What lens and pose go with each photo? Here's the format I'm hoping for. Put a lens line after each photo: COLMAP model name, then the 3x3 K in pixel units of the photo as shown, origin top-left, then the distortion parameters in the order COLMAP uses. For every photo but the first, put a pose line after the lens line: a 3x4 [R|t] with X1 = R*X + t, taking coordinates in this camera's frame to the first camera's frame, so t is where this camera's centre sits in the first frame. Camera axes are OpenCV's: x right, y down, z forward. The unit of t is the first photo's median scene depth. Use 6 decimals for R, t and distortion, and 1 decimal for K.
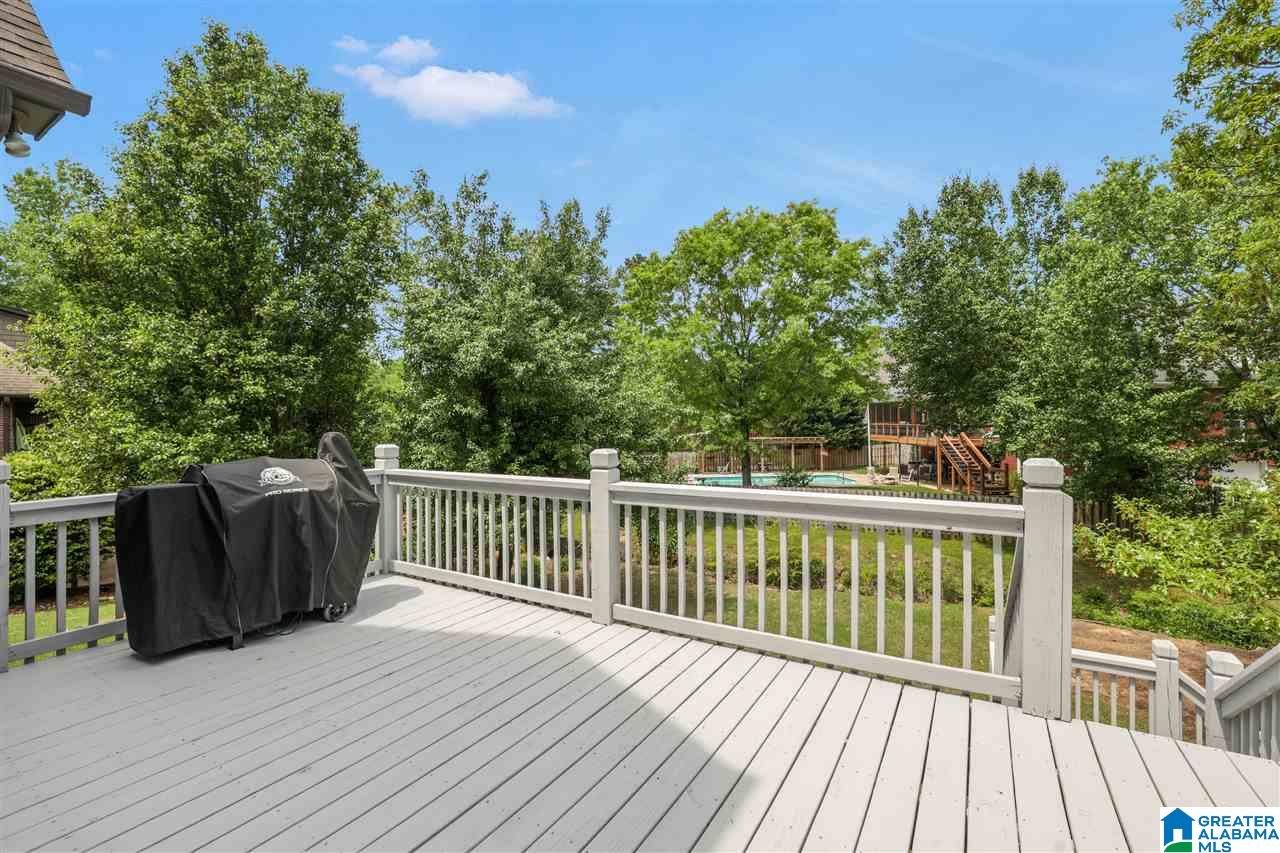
lens RADIAL K [[568.7, 0, 640.0], [0, 568.7, 426.5], [0, 0, 1]] dist [-0.002051, 0.000300]
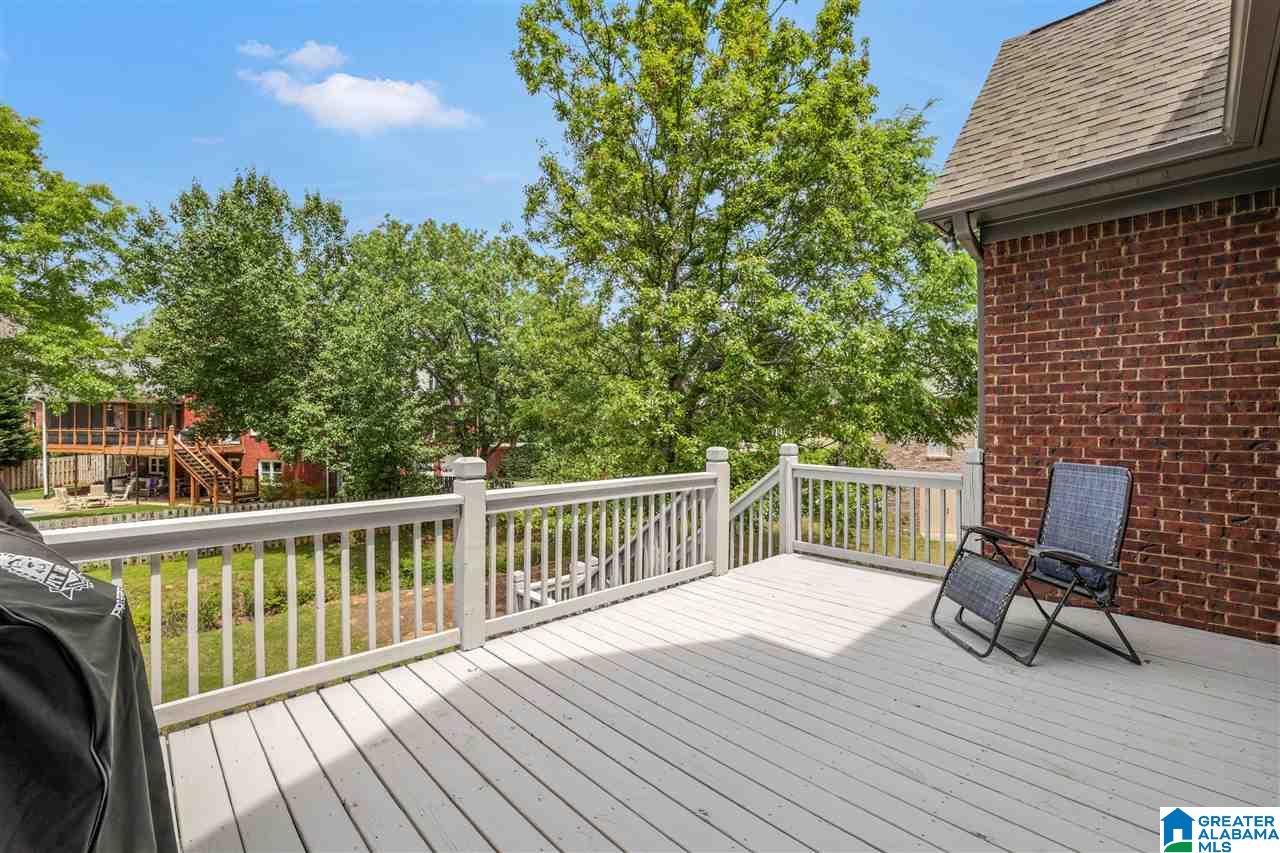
lens RADIAL K [[571.3, 0, 640.4], [0, 571.3, 454.3], [0, 0, 1]] dist [0.000366, 0.000271]
pose [[0.229994, -0.039522, 0.972389, -0.245937], [0.003273, 0.999201, 0.039838, -0.000166], [-0.973187, -0.005980, 0.229939, 0.146096]]
